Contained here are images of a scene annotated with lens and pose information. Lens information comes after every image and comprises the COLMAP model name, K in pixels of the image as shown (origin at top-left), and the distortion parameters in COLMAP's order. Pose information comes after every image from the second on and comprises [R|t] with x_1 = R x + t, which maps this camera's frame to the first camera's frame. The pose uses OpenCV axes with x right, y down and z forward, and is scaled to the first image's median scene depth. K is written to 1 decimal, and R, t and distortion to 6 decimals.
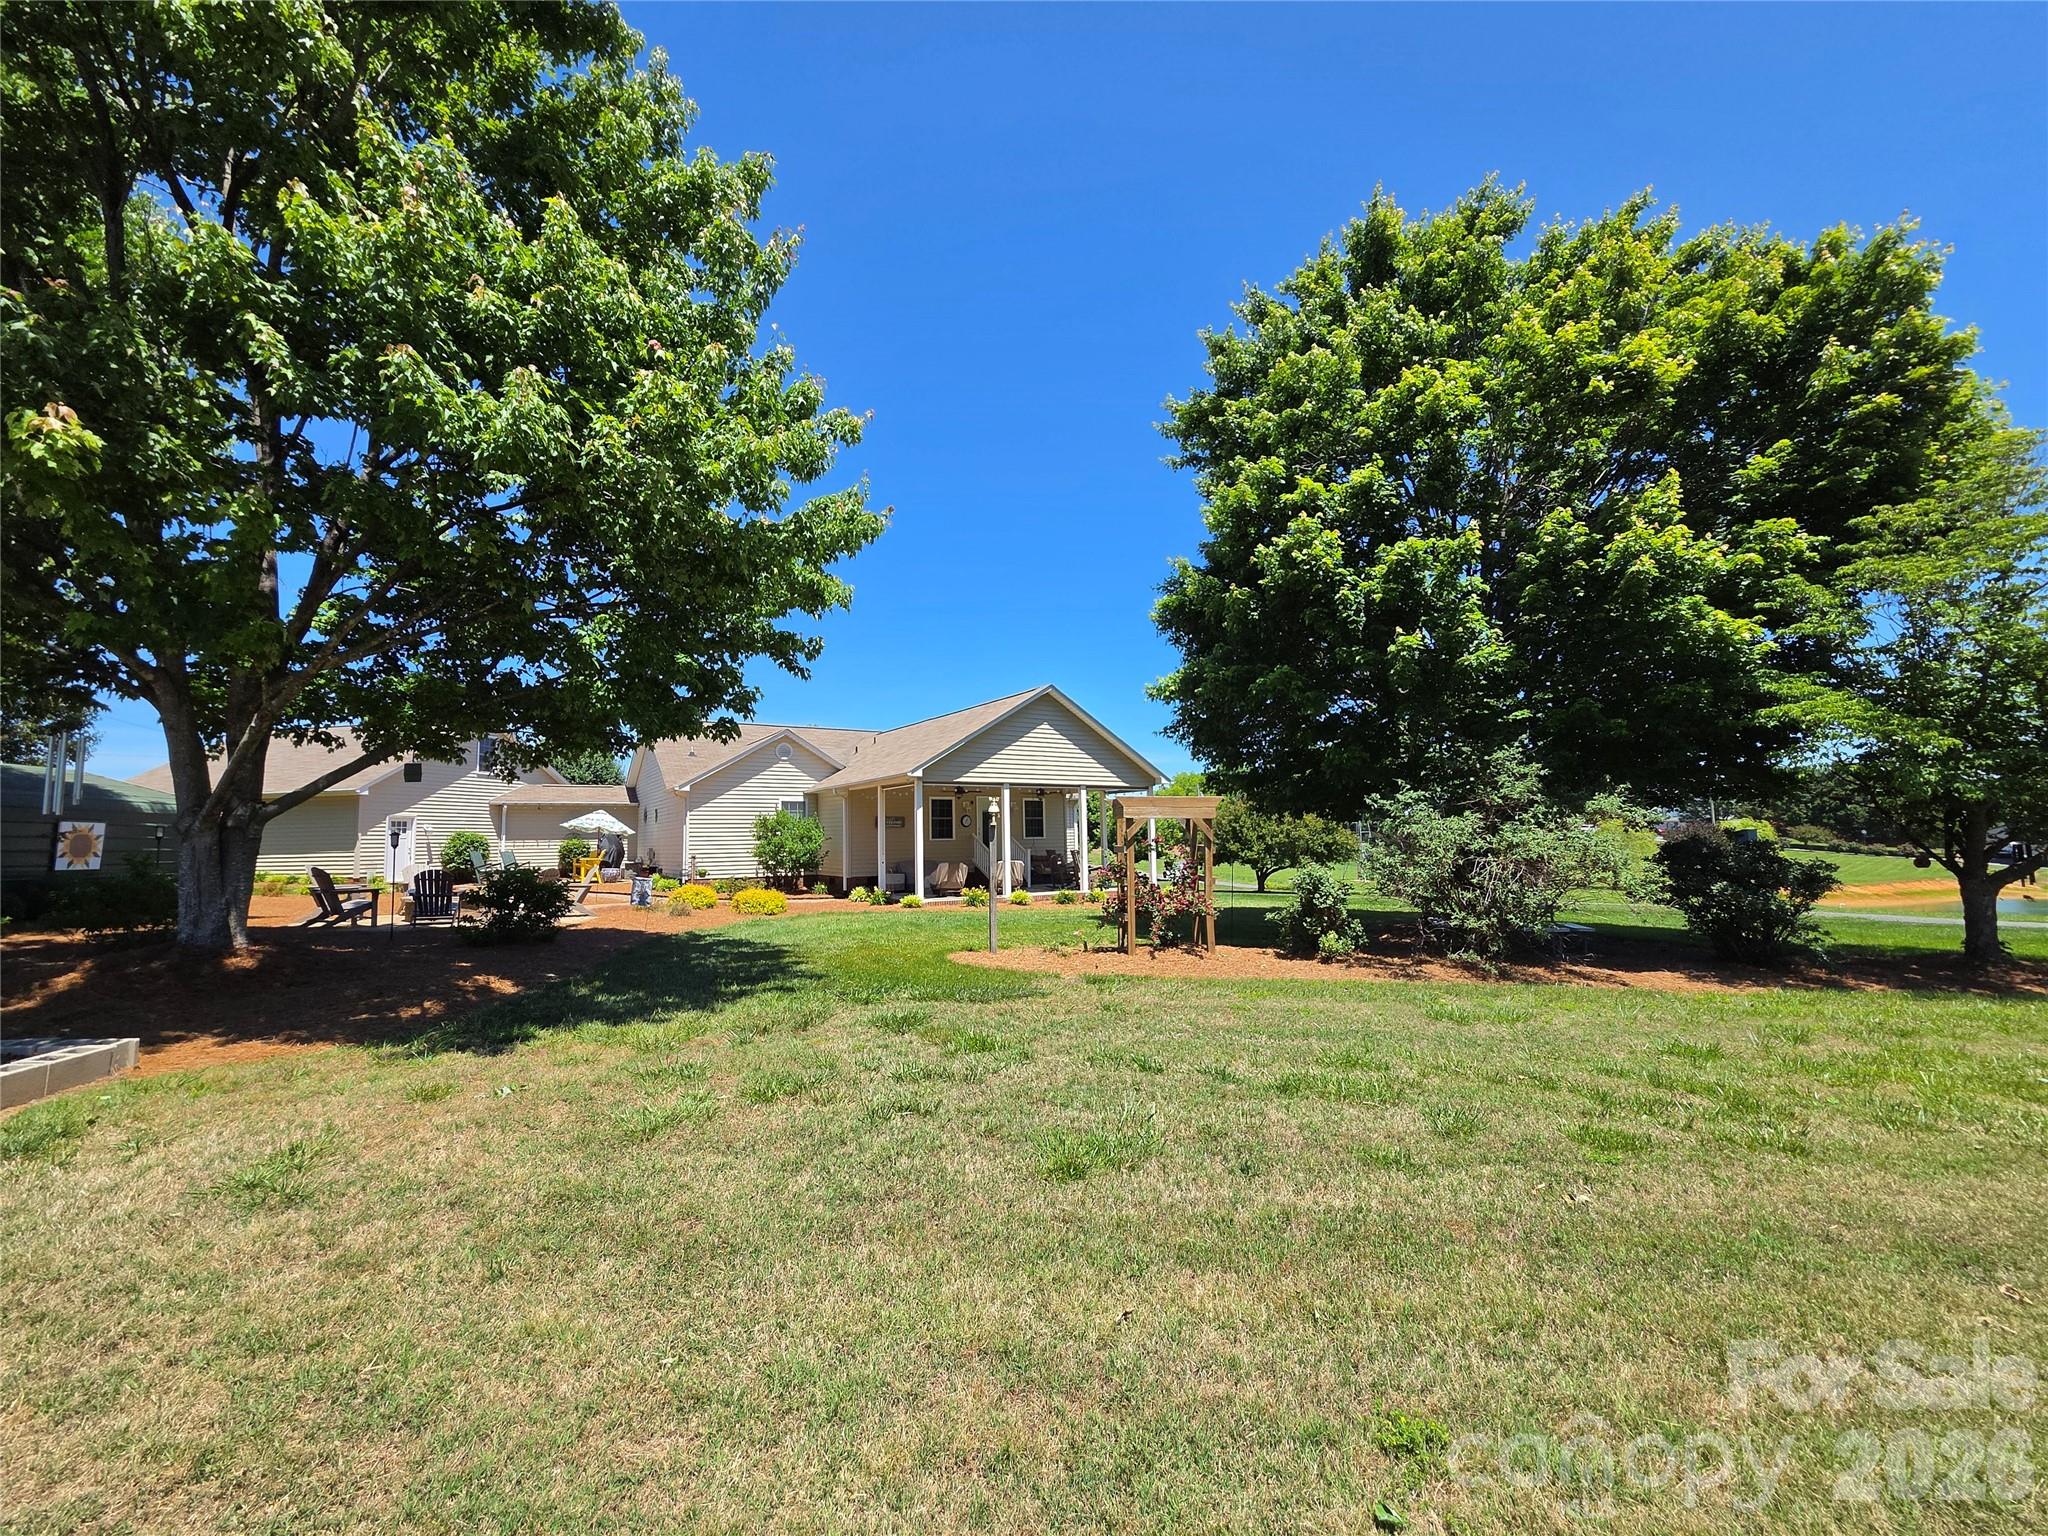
lens RADIAL K [[840.0, 0, 1015.7], [0, 840.0, 764.1], [0, 0, 1]] dist [-0.003127, -0.000113]
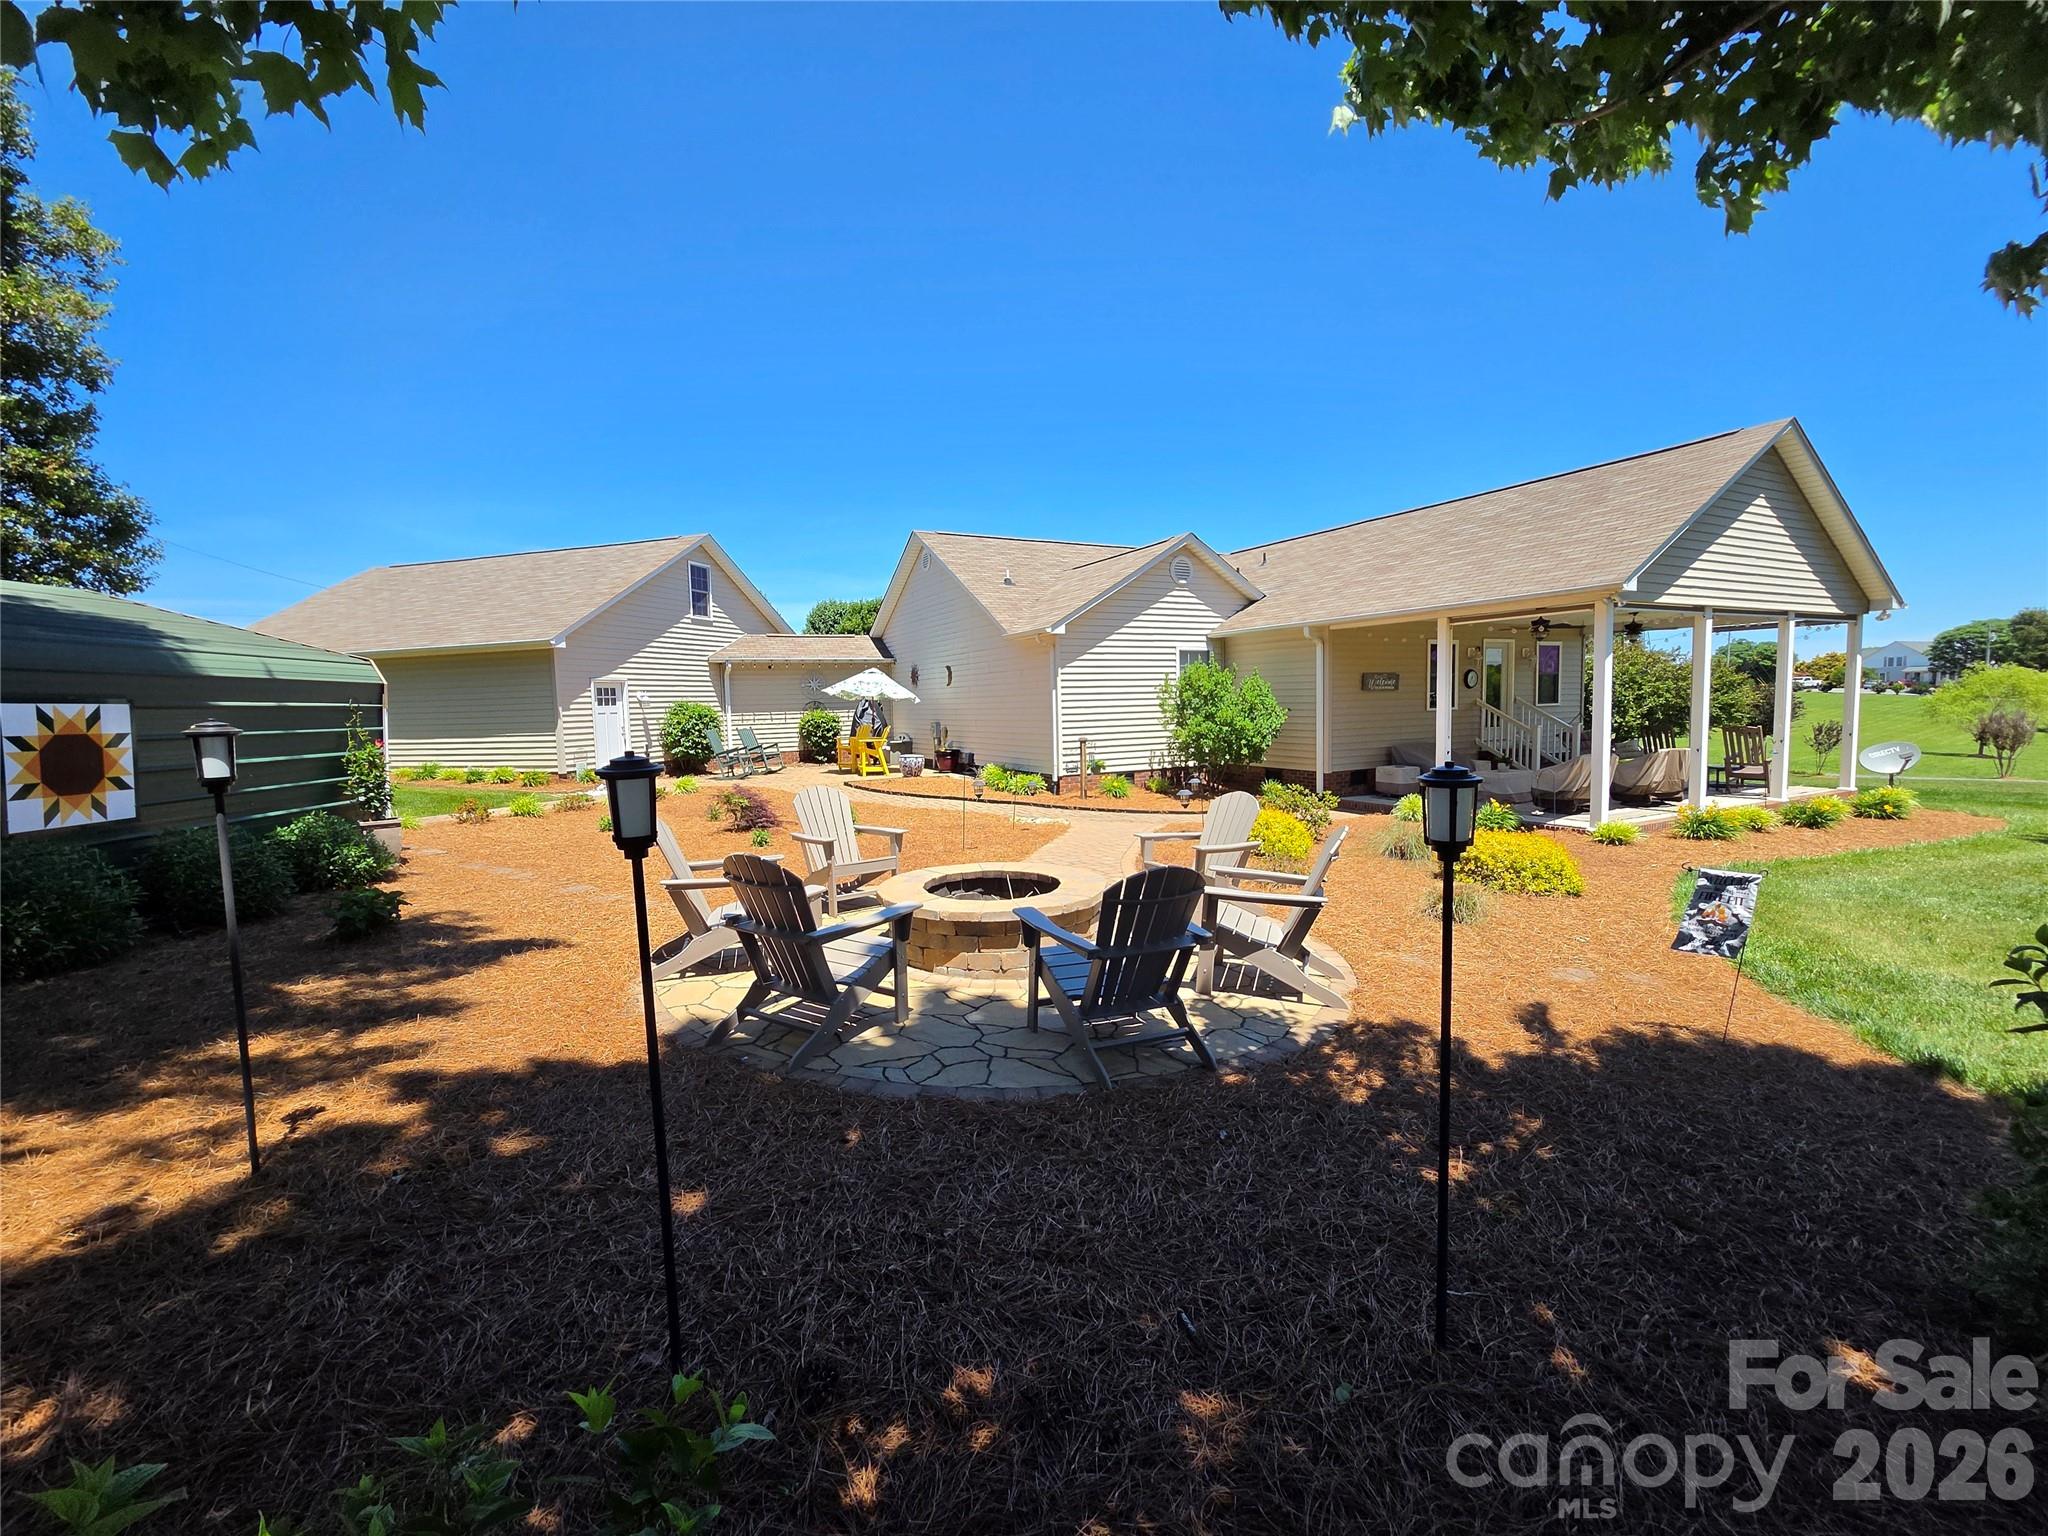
lens RADIAL K [[840.0, 0, 1015.7], [0, 840.0, 764.1], [0, 0, 1]] dist [-0.003127, -0.000113]
pose [[0.996344, -0.001484, -0.085422, -0.372675], [0.015660, 0.986081, 0.165527, 0.023374], [0.083987, -0.166259, 0.982499, 0.376334]]
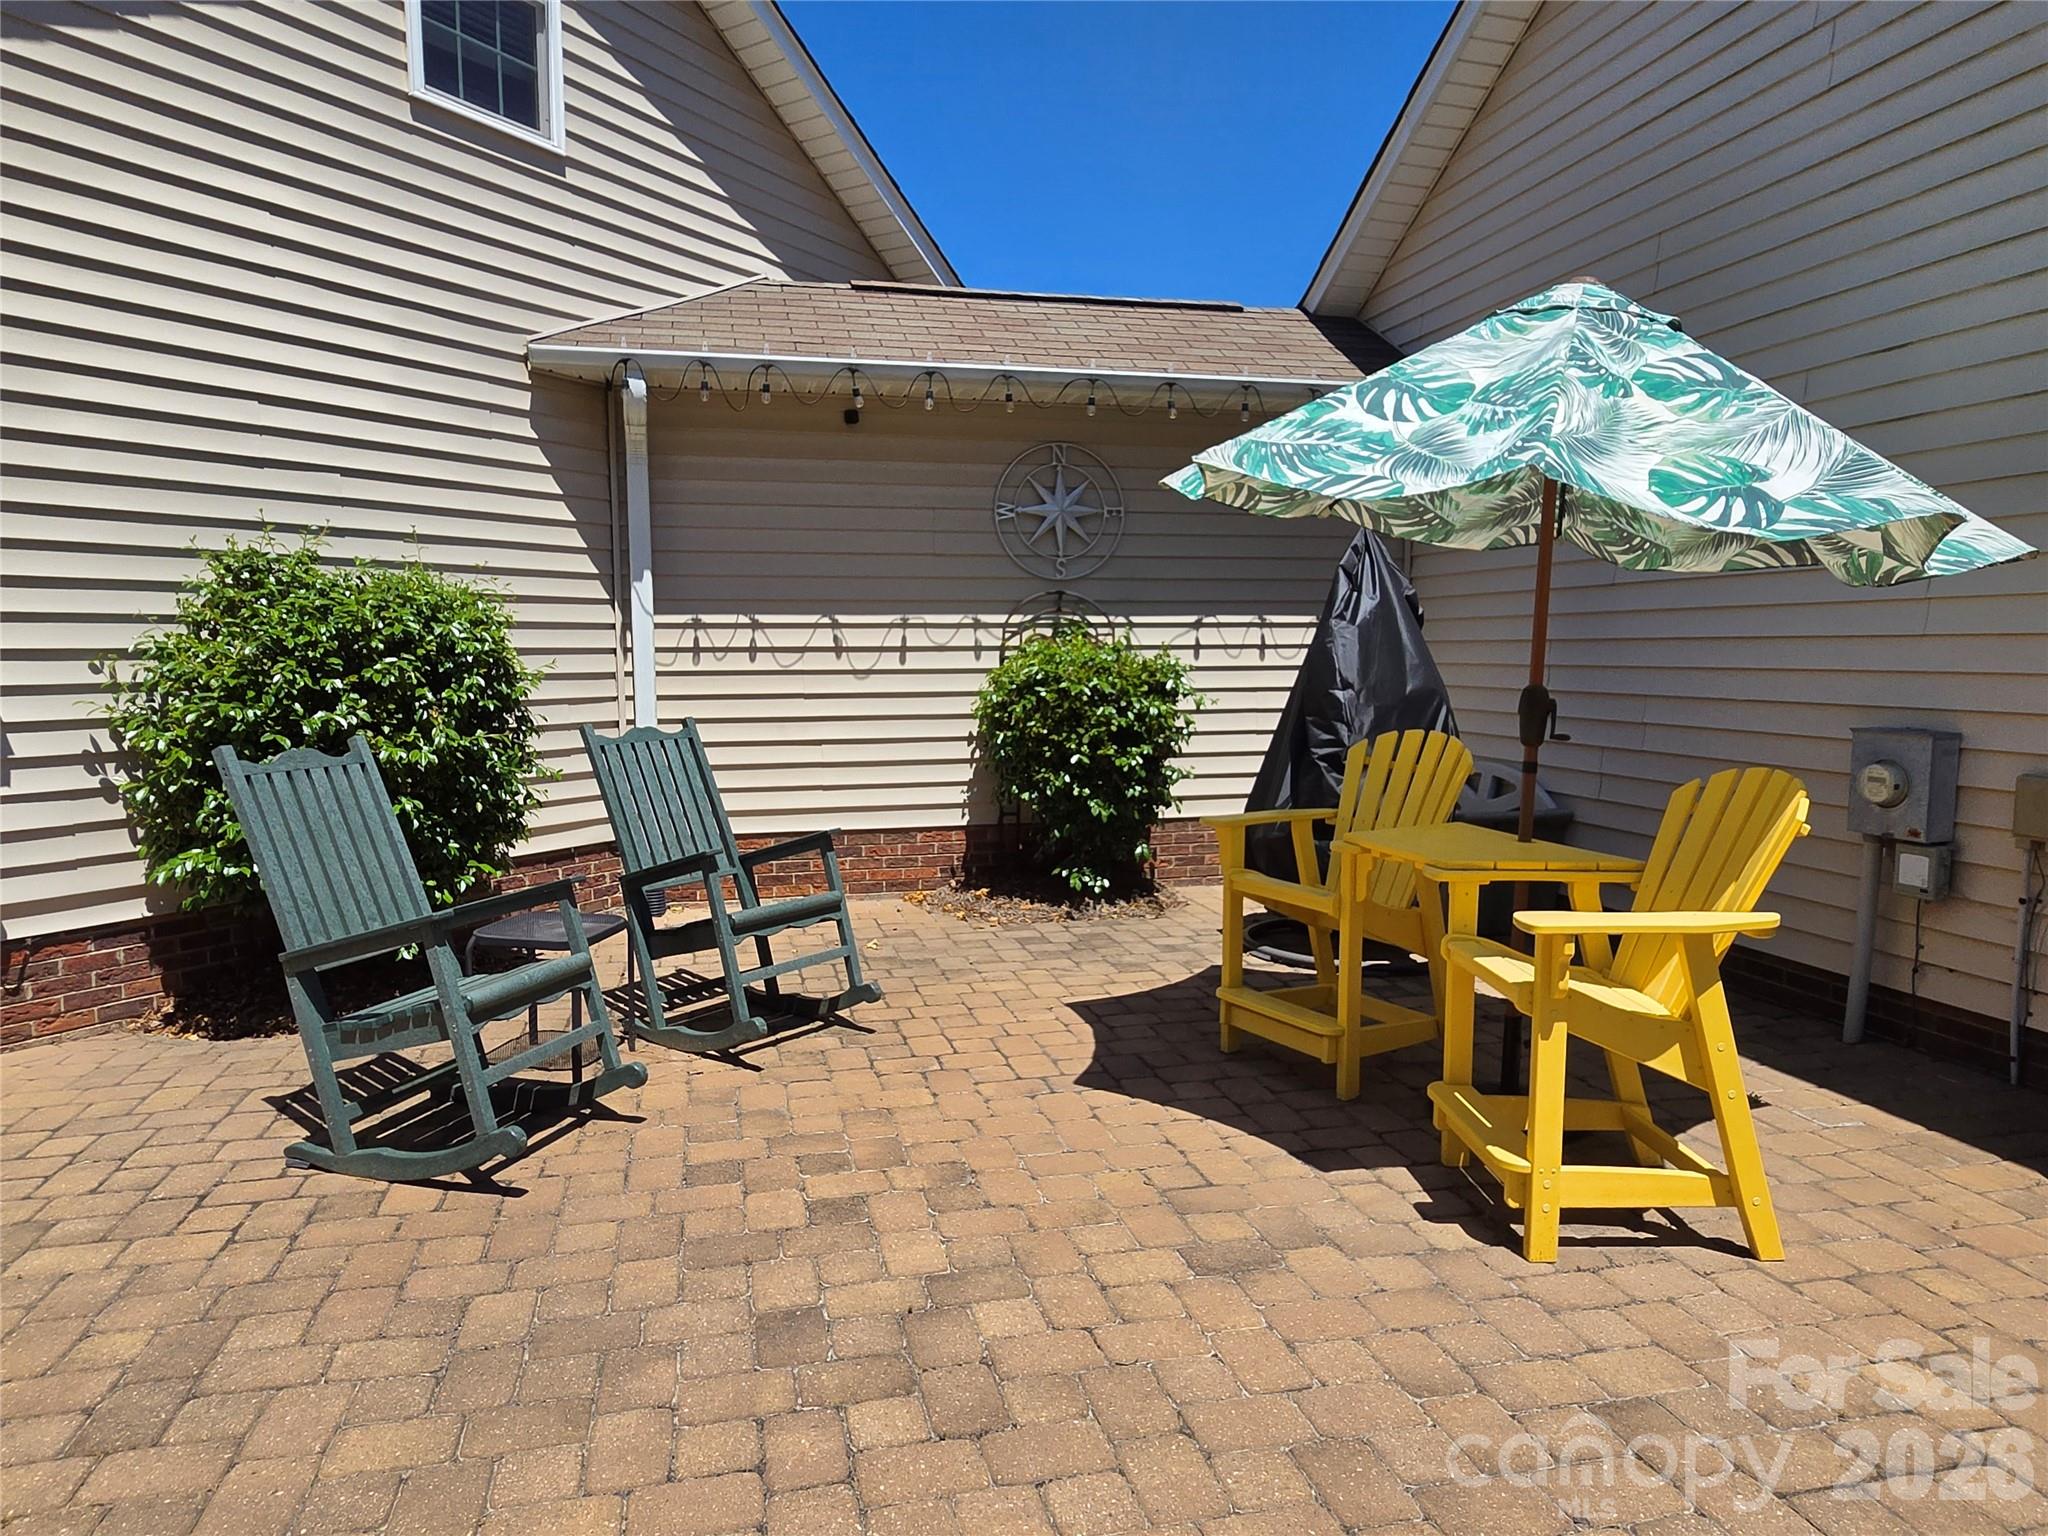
lens RADIAL K [[1308.3, 0, 1024.0], [0, 1308.3, 768.0], [0, 0, 1]] dist [-0.001844, -0.001314]
pose [[0.949309, 0.040557, -0.311716, -0.579876], [0.018526, 0.982700, 0.184277, 0.092361], [0.313797, -0.180711, 0.932135, 0.979794]]
